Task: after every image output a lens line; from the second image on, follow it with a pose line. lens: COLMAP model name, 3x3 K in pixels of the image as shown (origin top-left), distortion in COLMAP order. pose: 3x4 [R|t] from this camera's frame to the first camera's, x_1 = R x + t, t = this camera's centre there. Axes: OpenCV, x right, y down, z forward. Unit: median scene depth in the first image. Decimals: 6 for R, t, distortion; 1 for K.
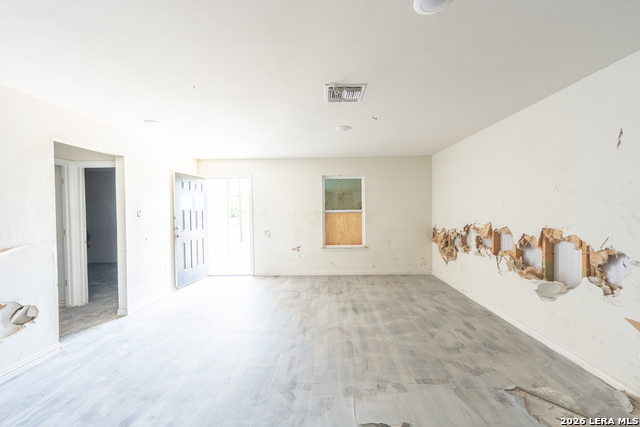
lens RADIAL K [[267.0, 0, 322.0], [0, 267.0, 212.2], [0, 0, 1]] dist [-0.012013, -0.000023]
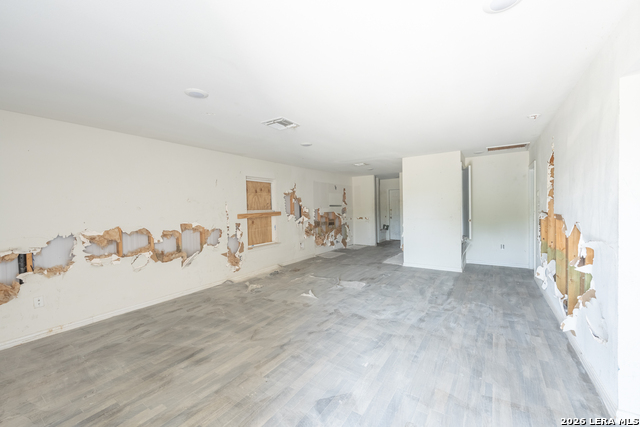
lens RADIAL K [[267.0, 0, 320.7], [0, 267.0, 214.5], [0, 0, 1]] dist [-0.012013, -0.000023]
pose [[-0.852804, 0.016797, 0.521961, -0.636150], [0.037694, 0.998855, 0.029443, -0.015484], [-0.520869, 0.044784, -0.852461, 1.656900]]
